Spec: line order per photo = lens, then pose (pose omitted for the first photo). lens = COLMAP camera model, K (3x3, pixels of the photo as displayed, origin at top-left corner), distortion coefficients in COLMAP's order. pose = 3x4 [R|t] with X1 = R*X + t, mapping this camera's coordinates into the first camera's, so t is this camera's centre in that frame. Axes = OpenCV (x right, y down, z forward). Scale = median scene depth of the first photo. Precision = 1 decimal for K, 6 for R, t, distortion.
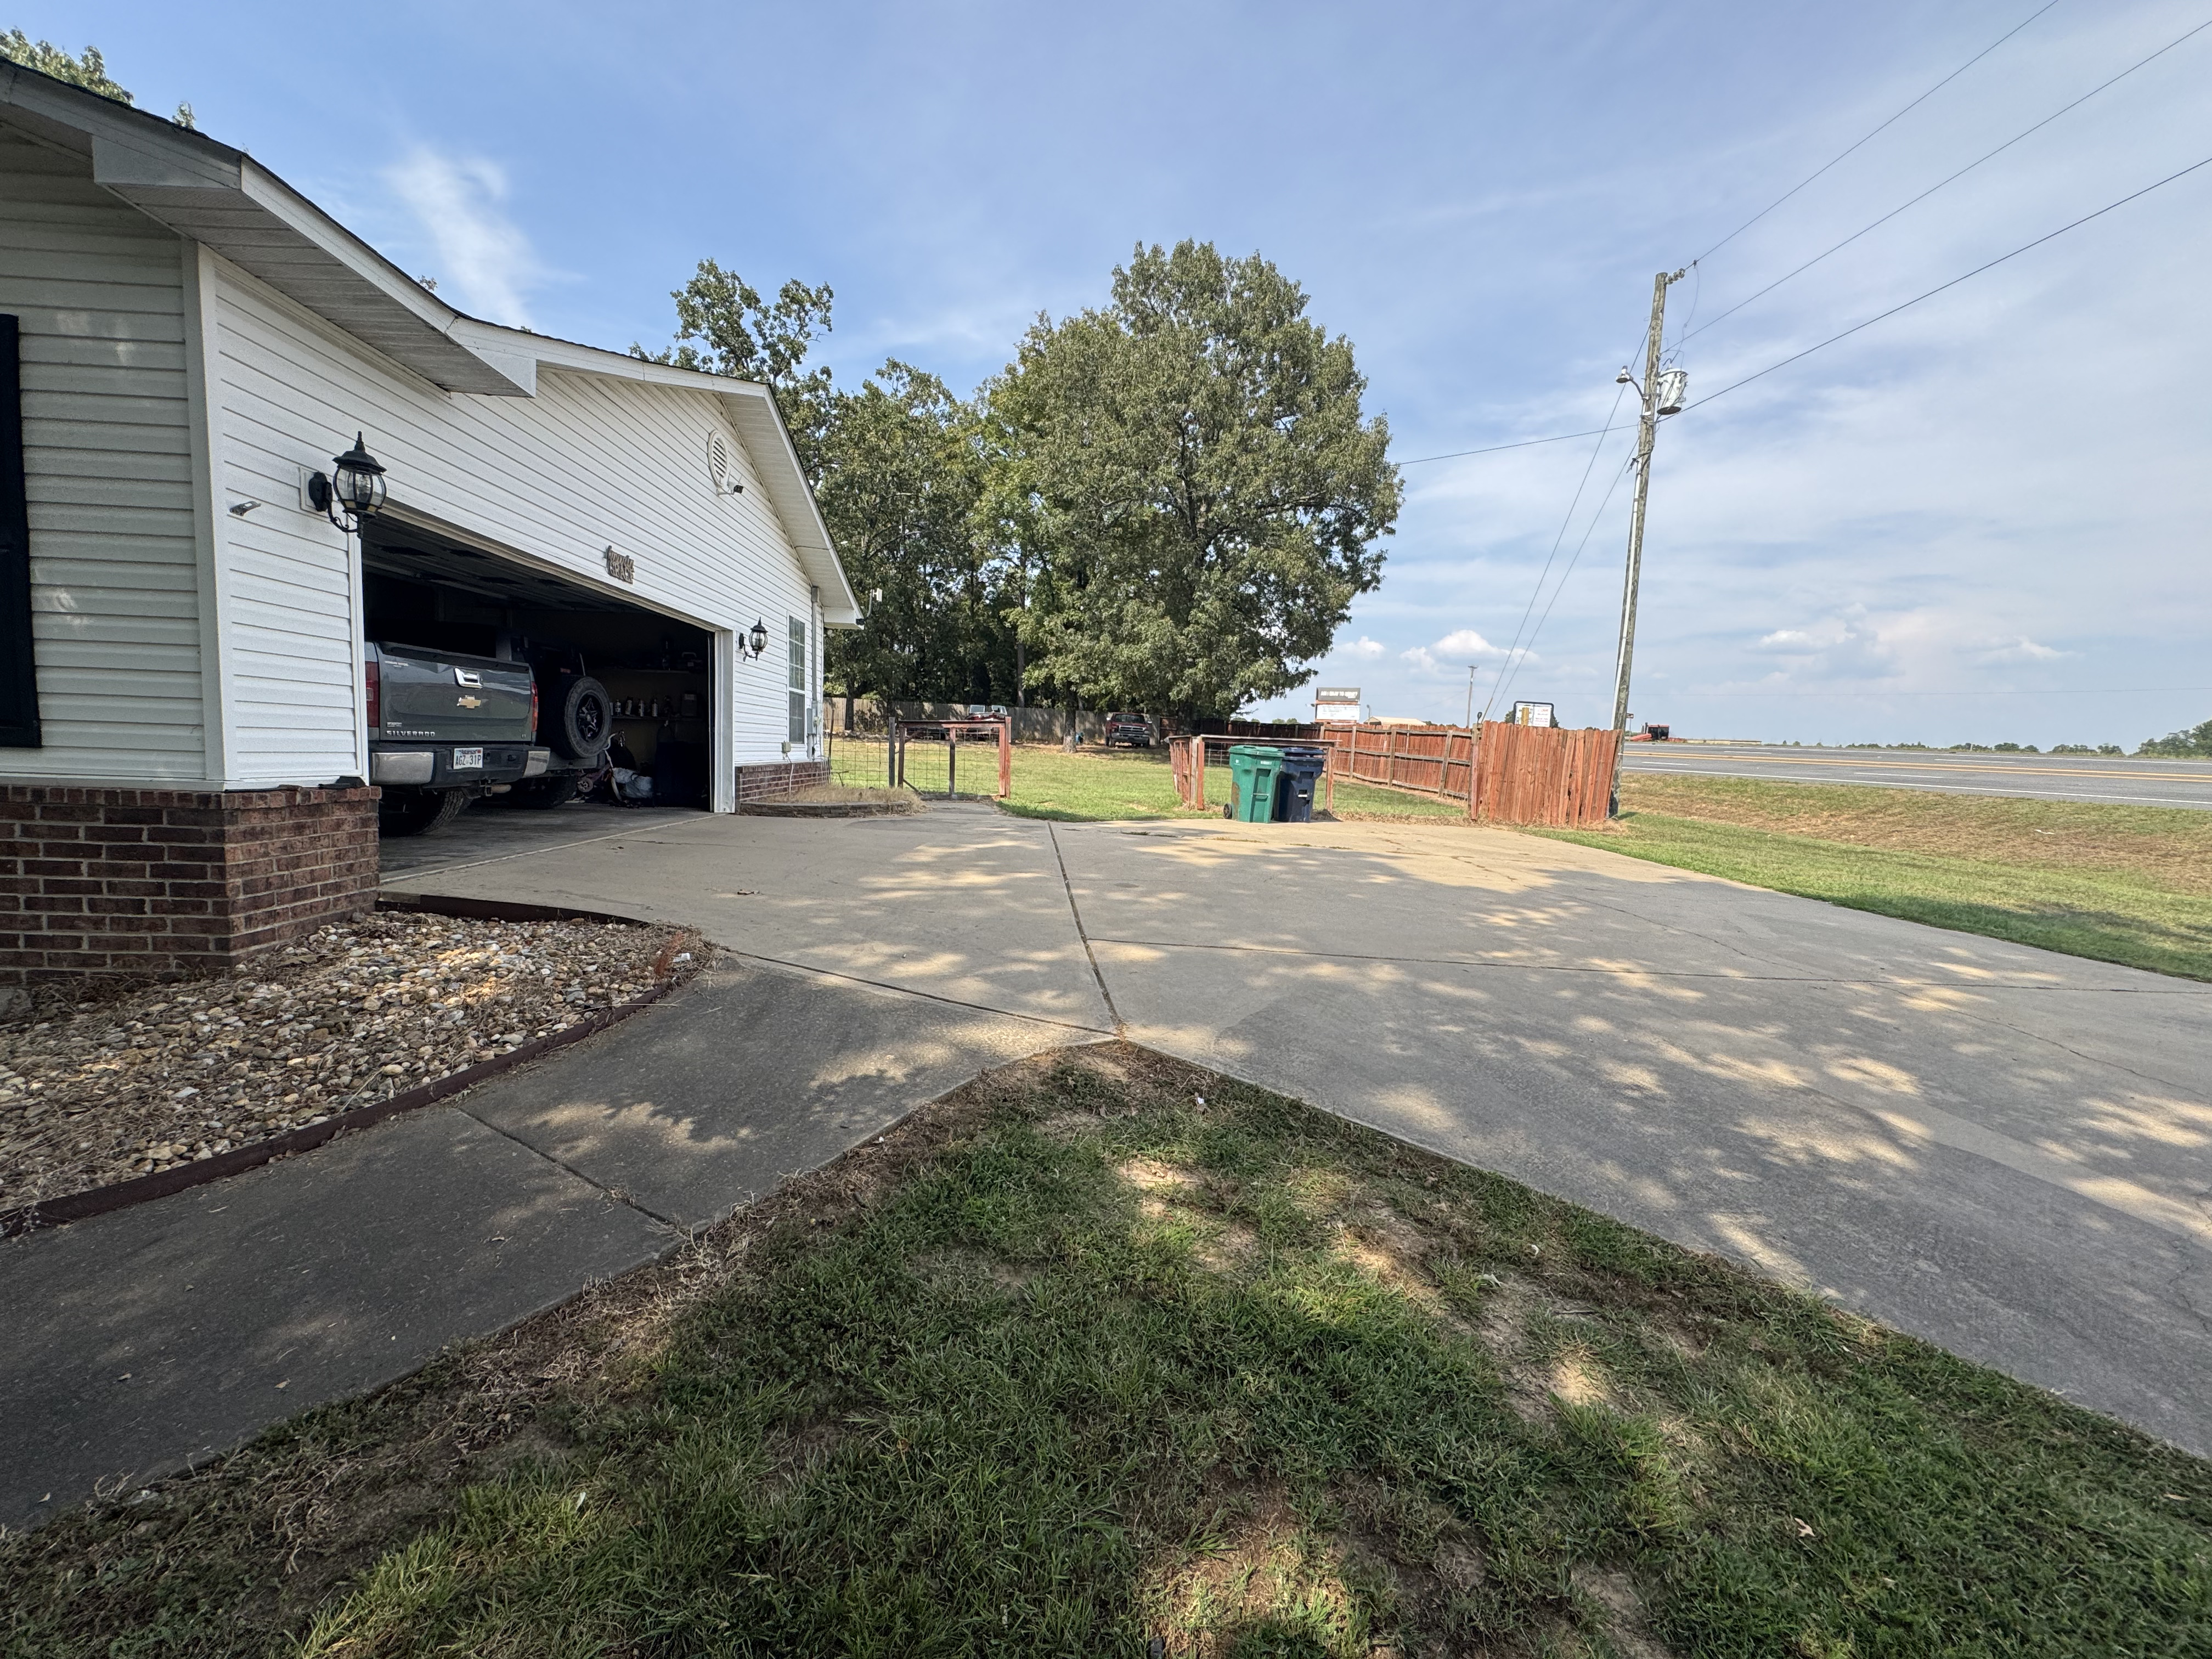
lens RADIAL K [[880.8, 0, 1100.4], [0, 880.8, 828.6], [0, 0, 1]] dist [0.000207, 0.000791]
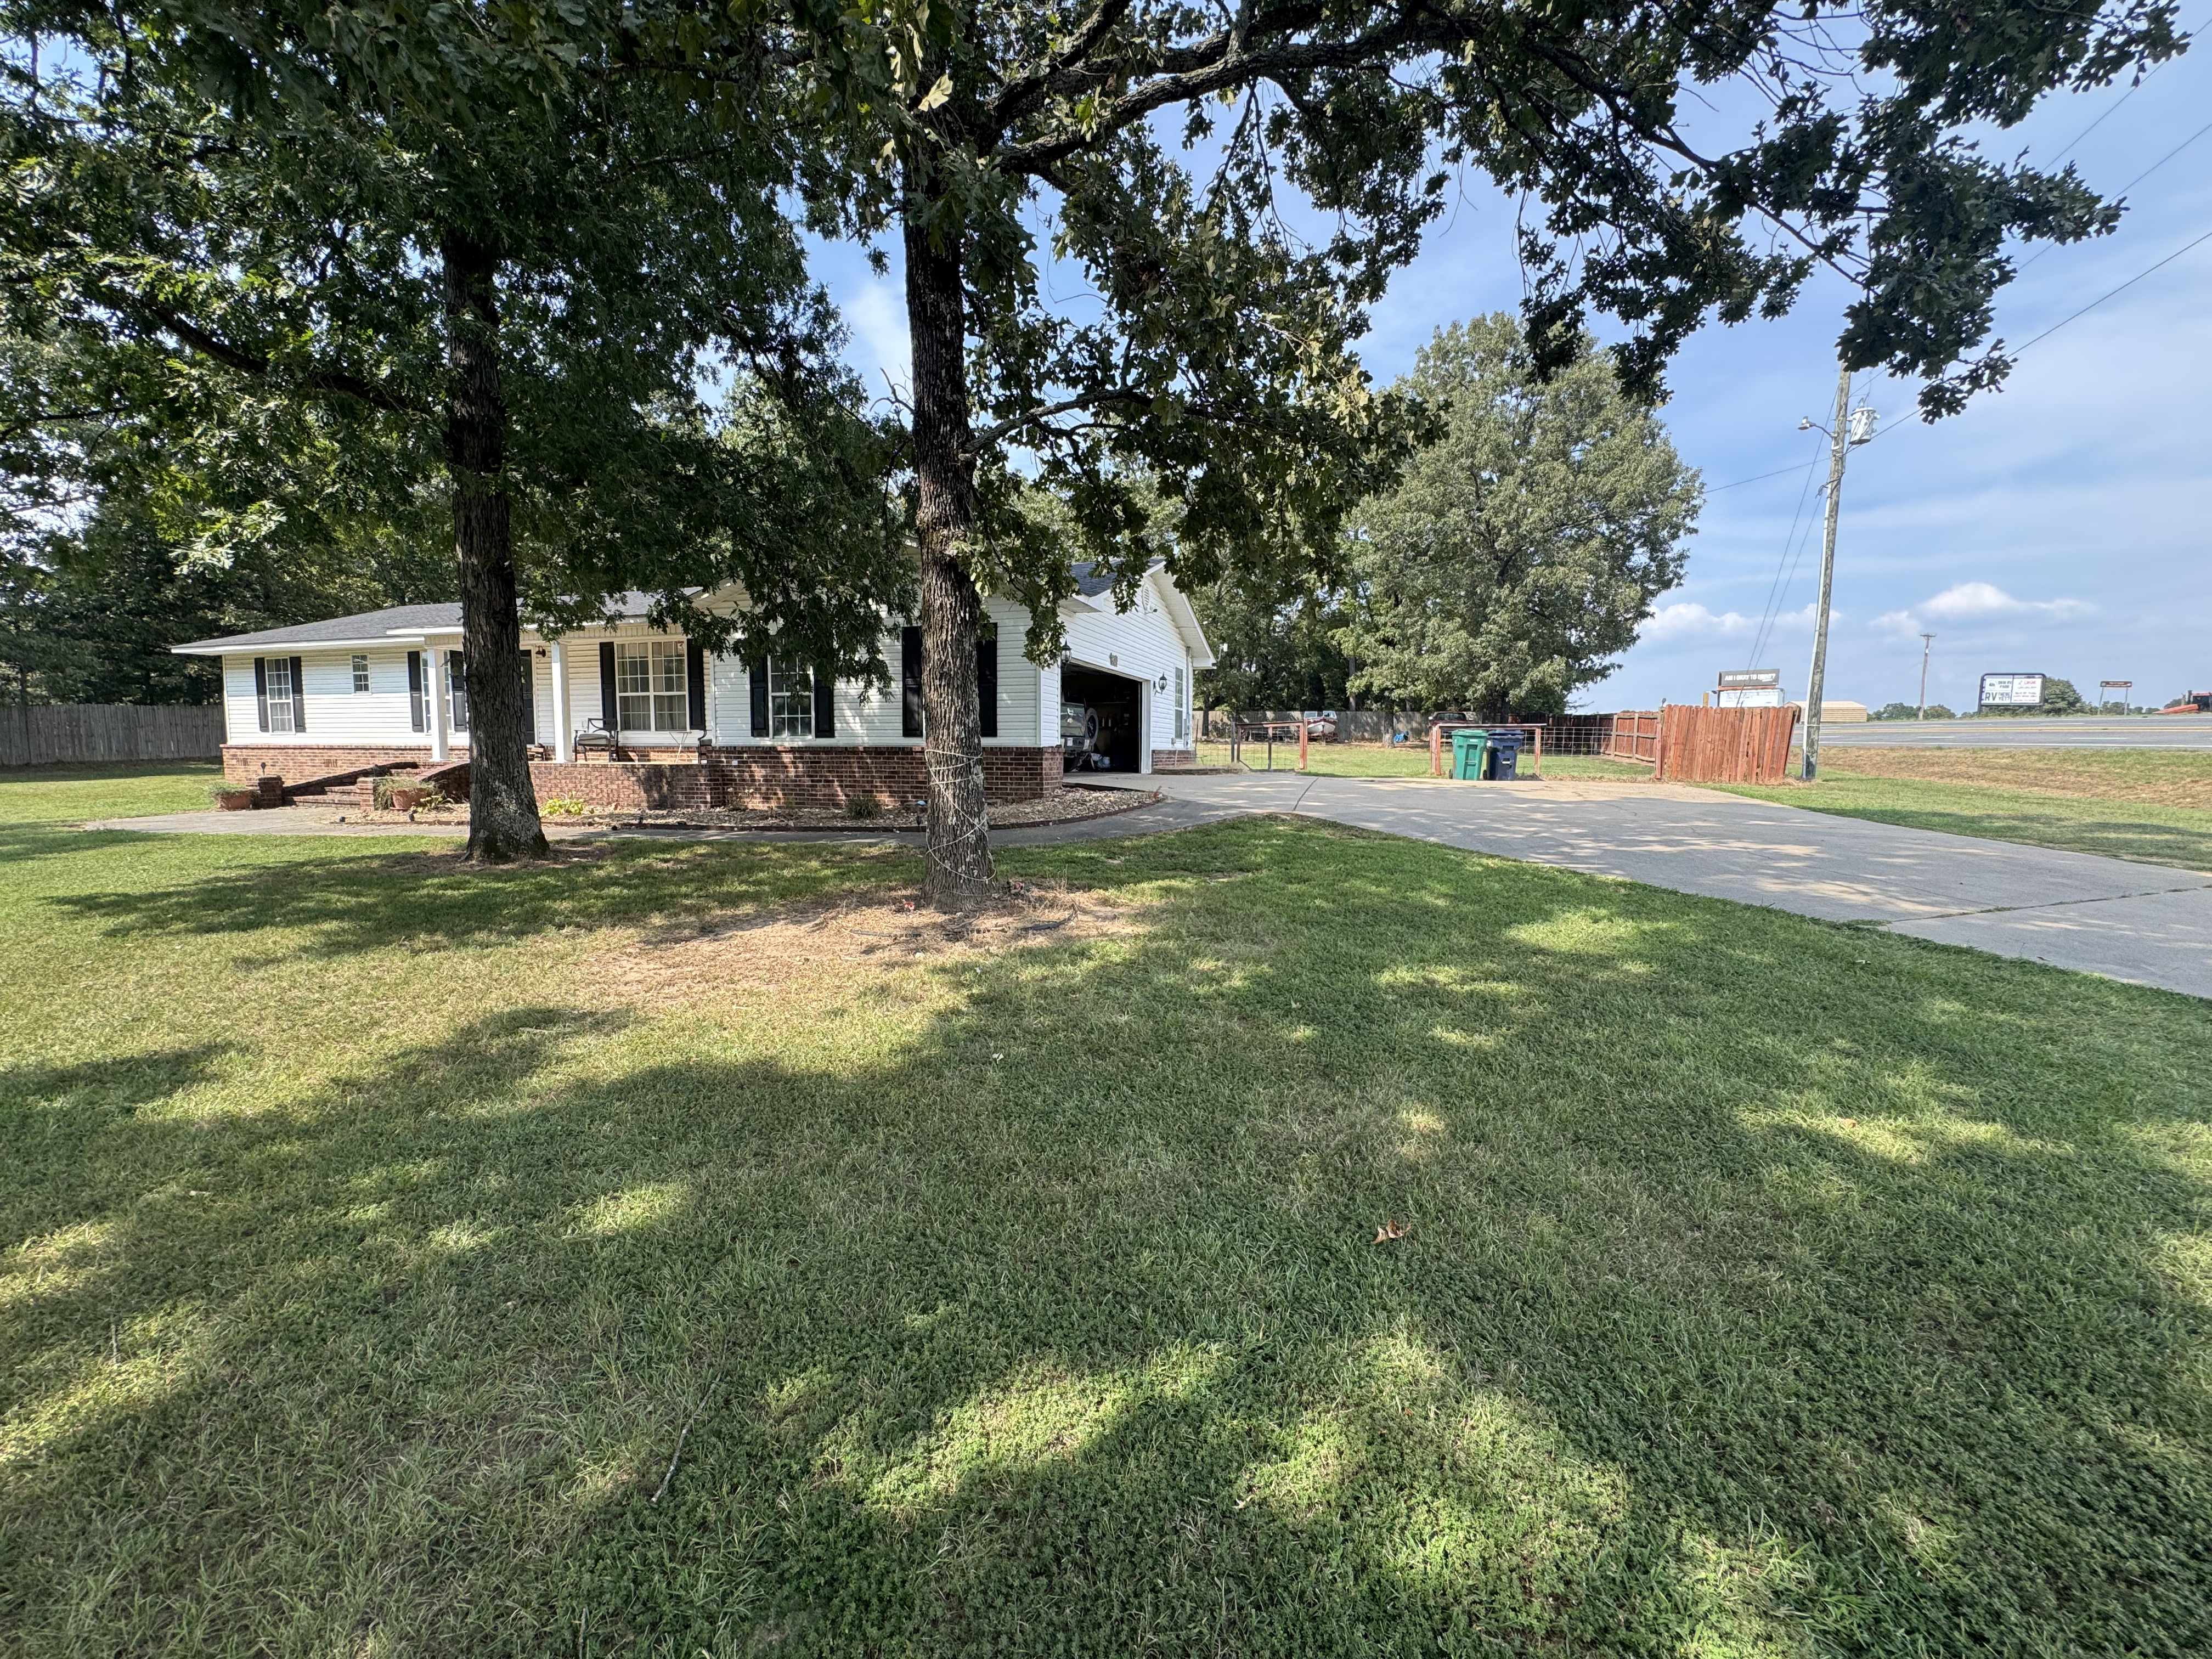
lens RADIAL K [[880.8, 0, 1107.4], [0, 880.8, 826.8], [0, 0, 1]] dist [0.000207, 0.000791]
pose [[0.926331, -0.000746, -0.376710, 0.076569], [-0.003559, 0.999936, -0.010733, 0.040547], [0.376694, 0.011283, 0.926269, -0.280772]]
